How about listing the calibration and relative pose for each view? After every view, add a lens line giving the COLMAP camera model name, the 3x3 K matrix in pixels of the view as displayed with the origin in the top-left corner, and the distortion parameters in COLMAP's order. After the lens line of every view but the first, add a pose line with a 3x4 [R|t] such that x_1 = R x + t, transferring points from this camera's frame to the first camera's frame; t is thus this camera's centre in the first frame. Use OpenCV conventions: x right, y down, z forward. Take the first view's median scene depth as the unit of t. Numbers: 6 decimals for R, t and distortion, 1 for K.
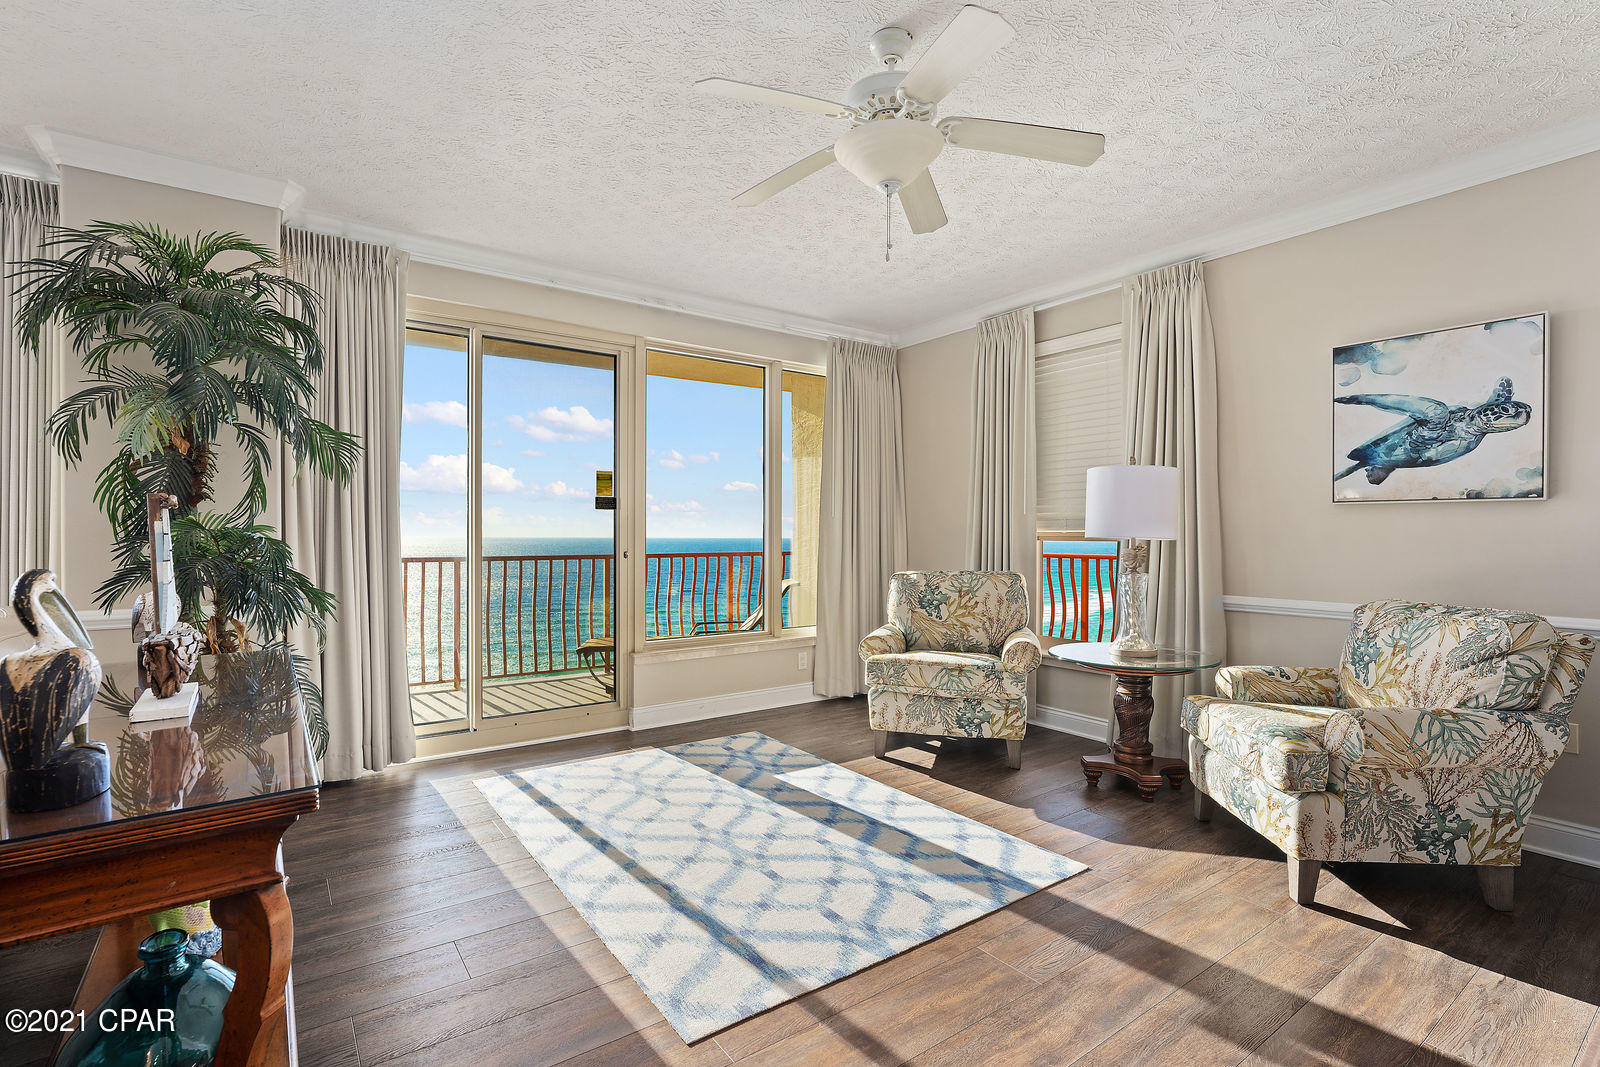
lens RADIAL K [[741.1, 0, 813.2], [0, 741.1, 534.7], [0, 0, 1]] dist [-0.003443, -0.000438]
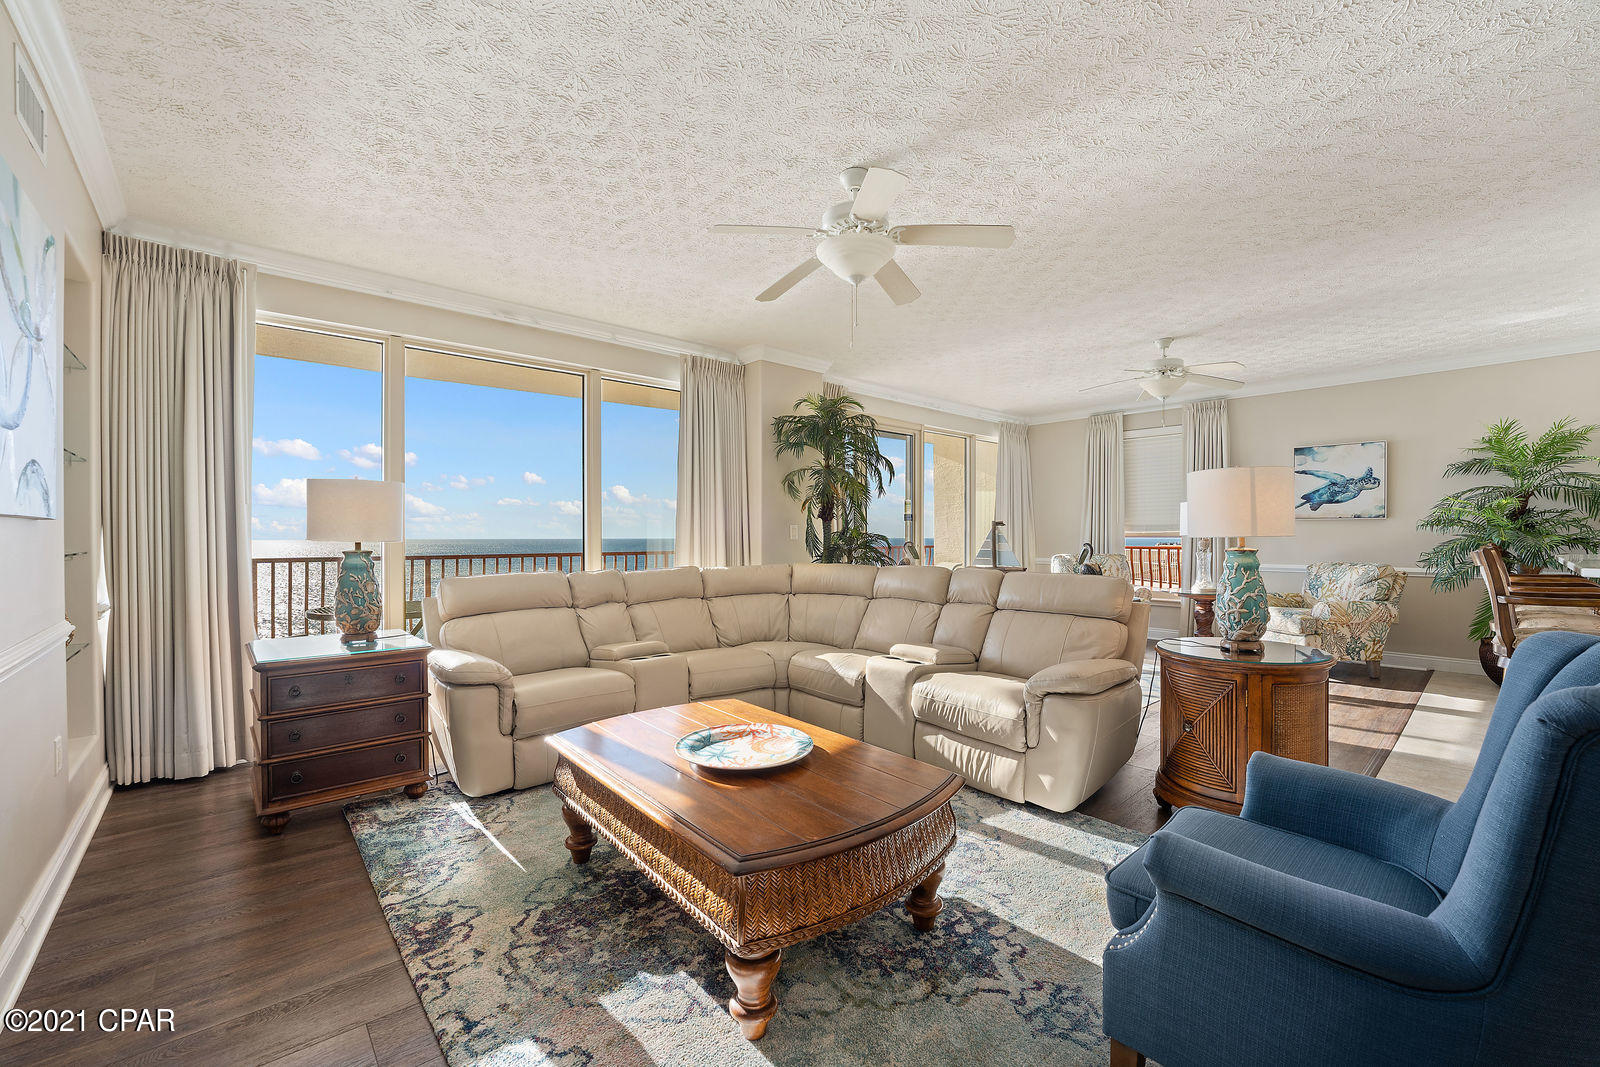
lens RADIAL K [[651.3, 0, 804.9], [0, 651.3, 539.1], [0, 0, 1]] dist [-0.019391, 0.000488]
pose [[0.994586, -0.003905, 0.103844, -0.985886], [0.003477, 0.999985, 0.004302, 0.003517], [-0.103860, -0.003917, 0.994584, -0.784488]]
